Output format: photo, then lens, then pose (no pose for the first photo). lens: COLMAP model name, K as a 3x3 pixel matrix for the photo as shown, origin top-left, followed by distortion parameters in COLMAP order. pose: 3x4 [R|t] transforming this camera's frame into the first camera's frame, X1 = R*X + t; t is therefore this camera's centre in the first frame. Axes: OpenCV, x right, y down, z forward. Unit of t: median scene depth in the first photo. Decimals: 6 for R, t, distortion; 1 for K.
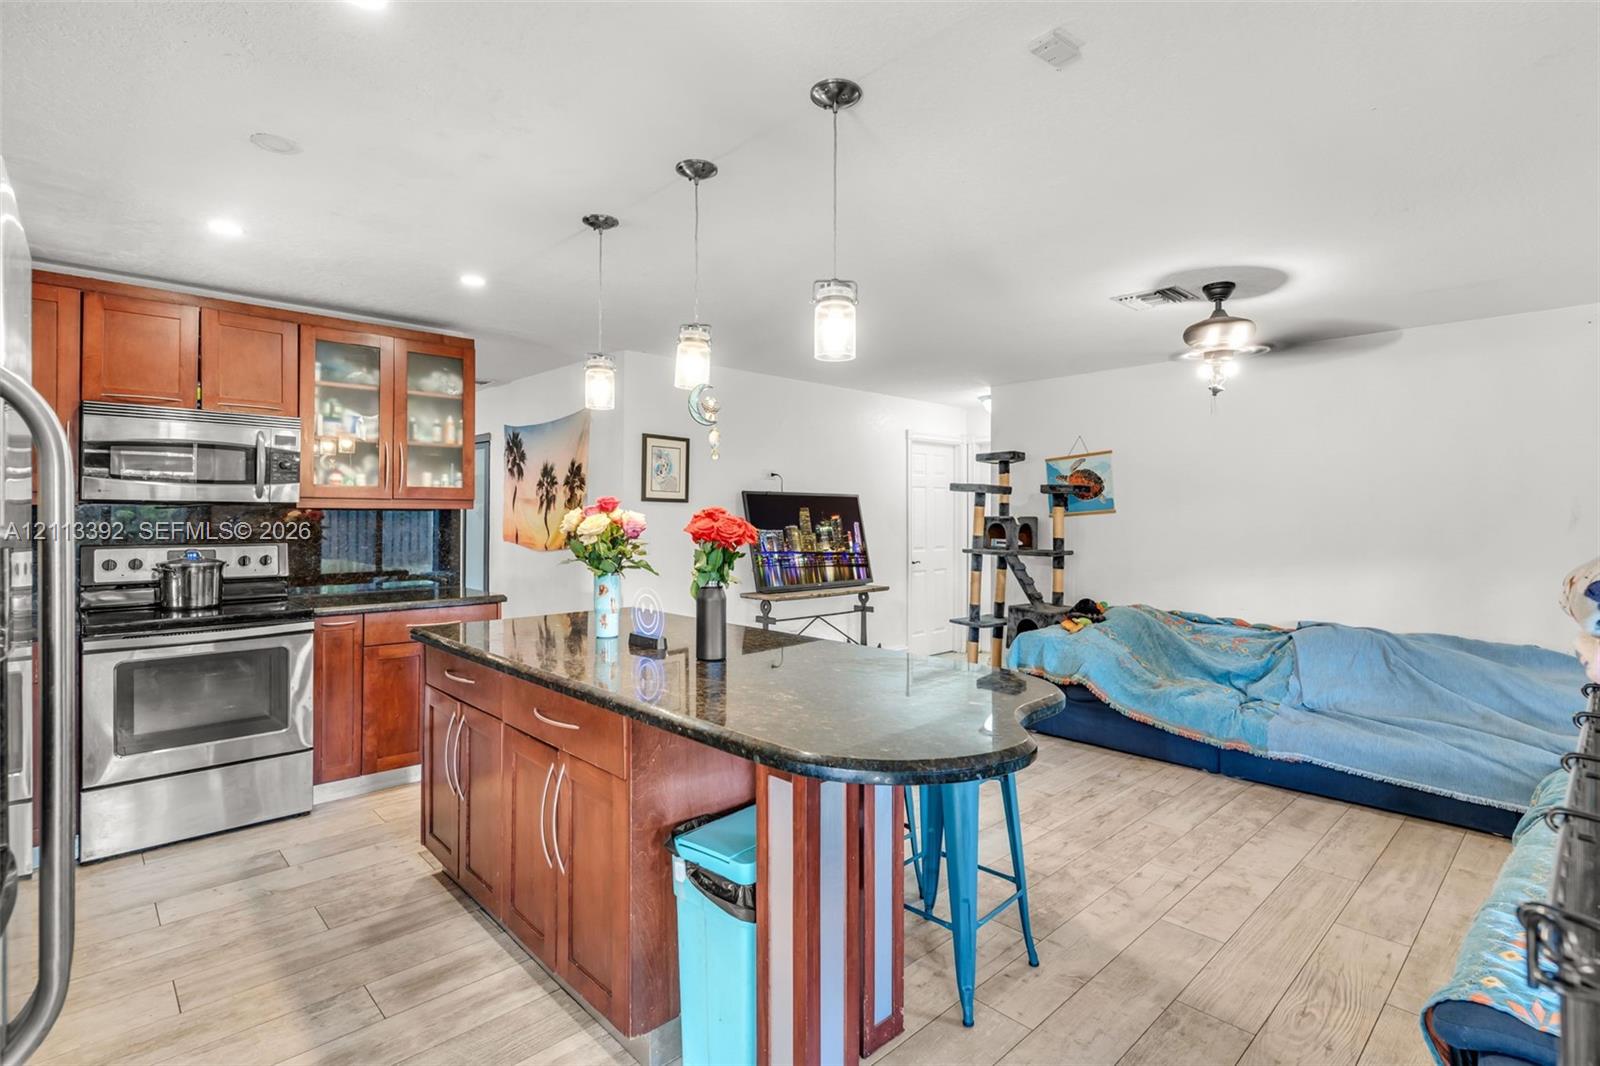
lens RADIAL K [[770.0, 0, 797.7], [0, 770.0, 514.4], [0, 0, 1]] dist [-0.000087, 0.001009]
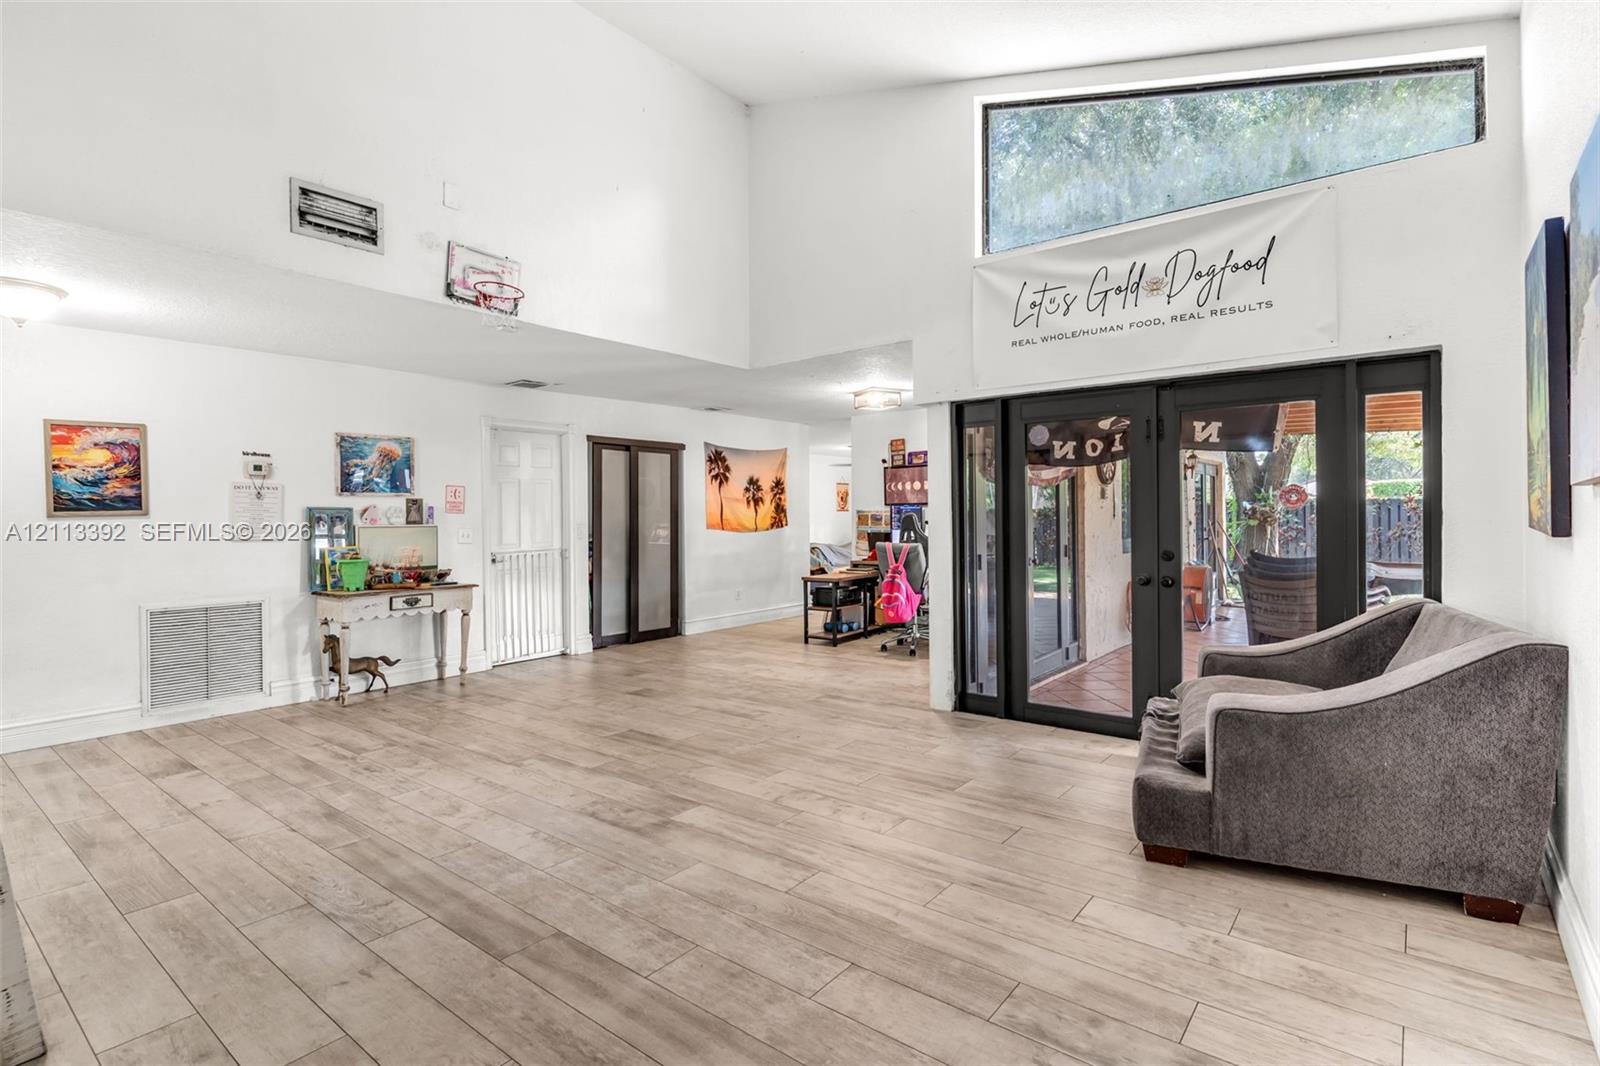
lens RADIAL K [[770.0, 0, 803.2], [0, 770.0, 522.1], [0, 0, 1]] dist [-0.000087, 0.001009]
pose [[-0.139829, -0.015665, 0.990052, -2.985800], [0.014765, 0.999731, 0.017904, -0.000664], [-0.990066, 0.017121, -0.139560, 1.770351]]
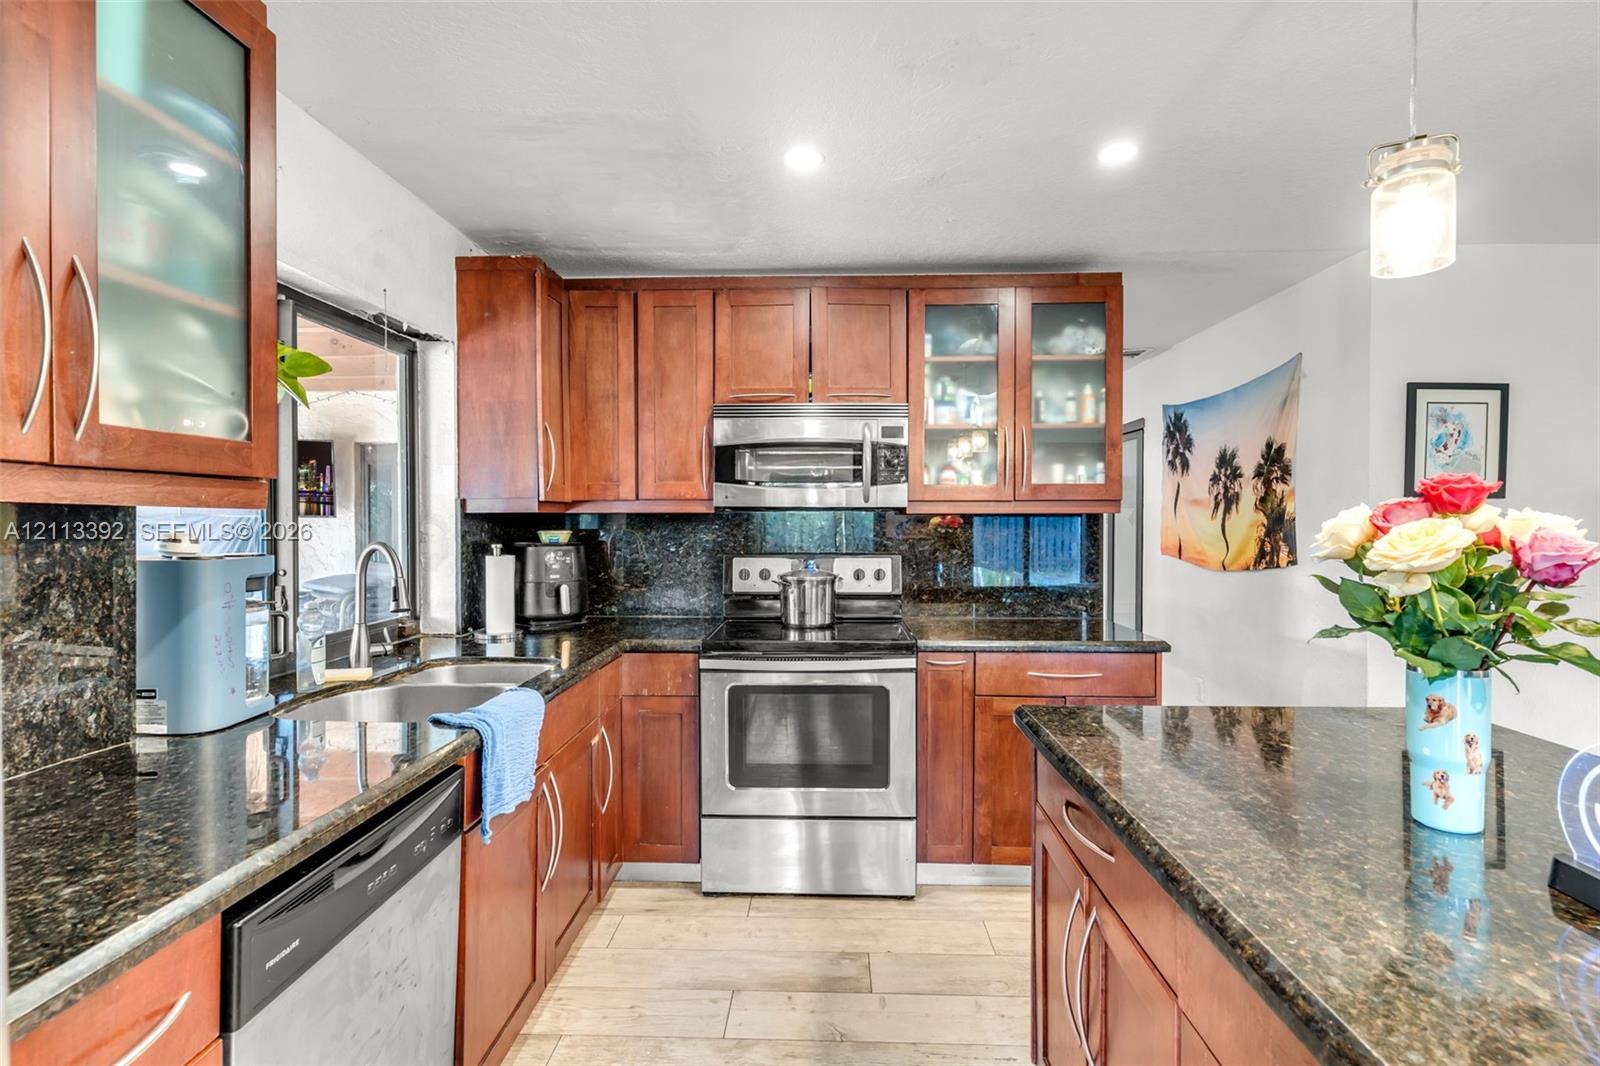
lens RADIAL K [[770.0, 0, 794.0], [0, 770.0, 529.3], [0, 0, 1]] dist [-0.000087, 0.001009]
pose [[0.692816, 0.004288, -0.721102, -0.139393], [0.003824, 0.999946, 0.009621, -0.000099], [0.721105, -0.009423, 0.692762, 0.344389]]
